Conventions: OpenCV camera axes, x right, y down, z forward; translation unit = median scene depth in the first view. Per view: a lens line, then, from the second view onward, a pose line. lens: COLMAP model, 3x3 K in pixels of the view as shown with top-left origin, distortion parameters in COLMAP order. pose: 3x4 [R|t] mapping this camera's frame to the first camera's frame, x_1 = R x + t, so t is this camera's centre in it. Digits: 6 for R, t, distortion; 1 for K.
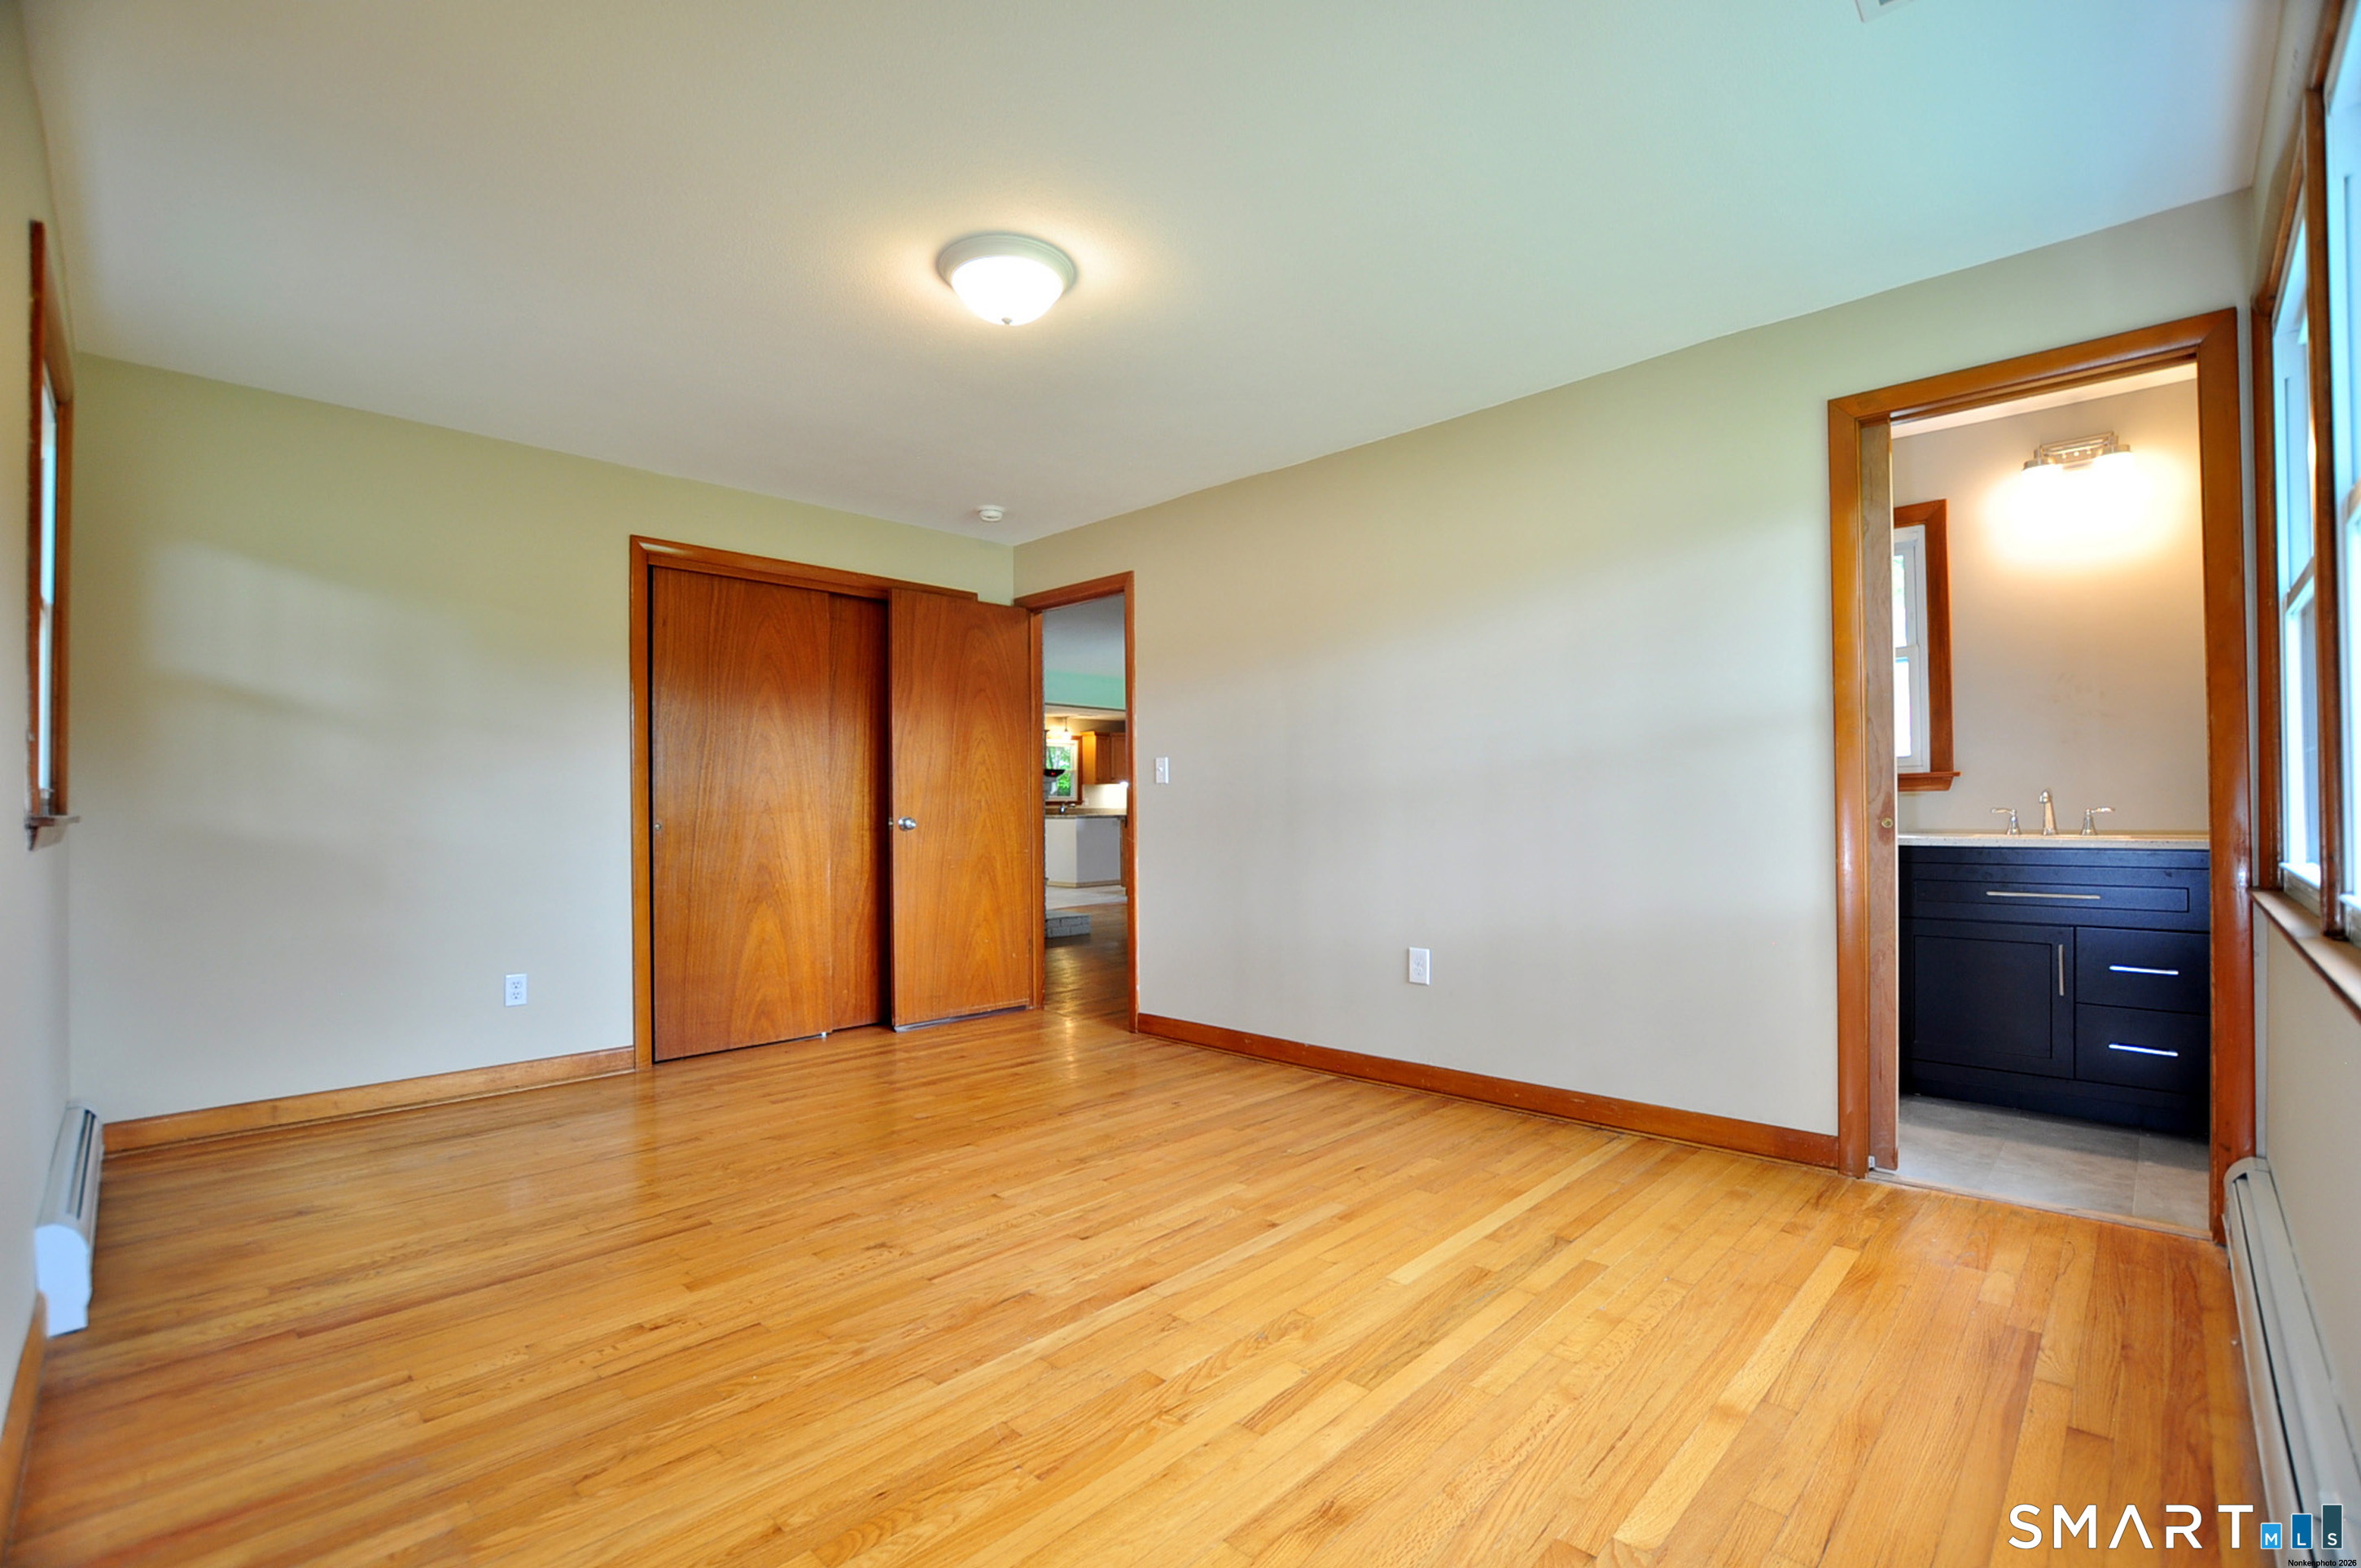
lens RADIAL K [[1043.5, 0, 1199.4], [0, 1043.5, 804.5], [0, 0, 1]] dist [-0.032264, 0.003255]
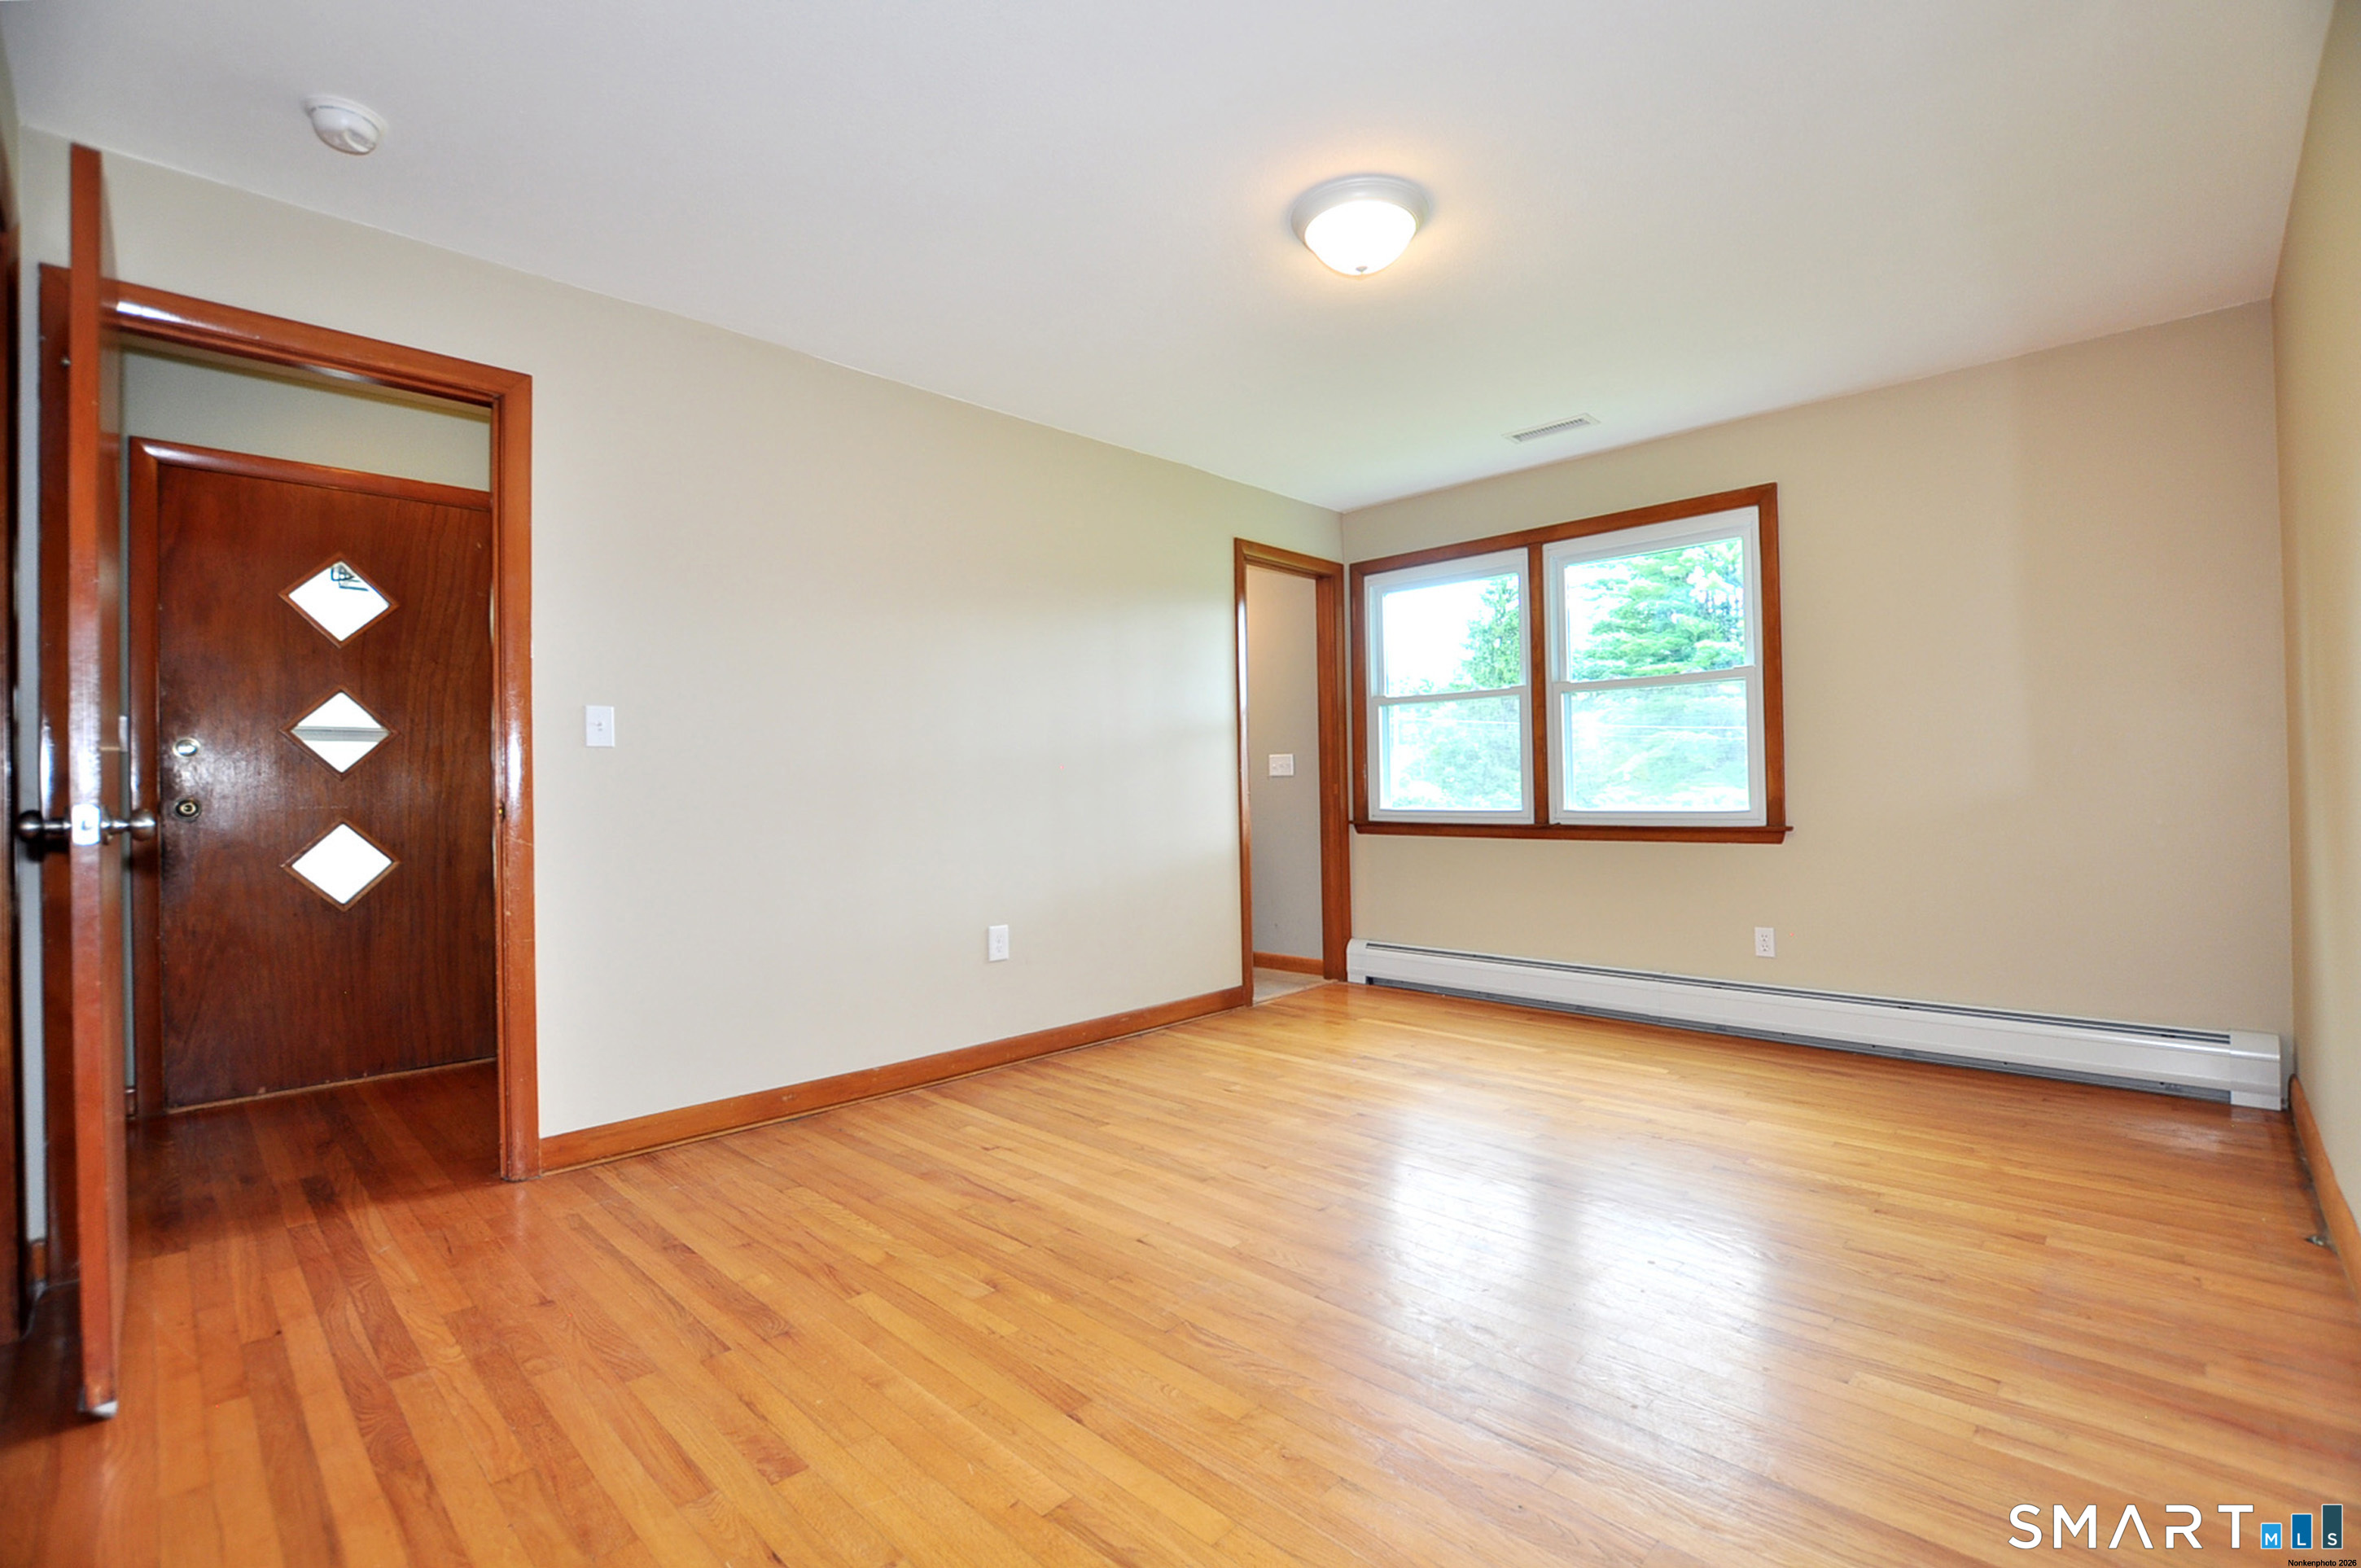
lens RADIAL K [[1043.5, 0, 1190.5], [0, 1043.5, 782.3], [0, 0, 1]] dist [-0.032264, 0.003255]
pose [[0.012102, 0.012663, 0.999847, -0.843805], [0.004843, 0.999907, -0.012722, 0.013552], [-0.999915, 0.004996, 0.012039, 0.845219]]
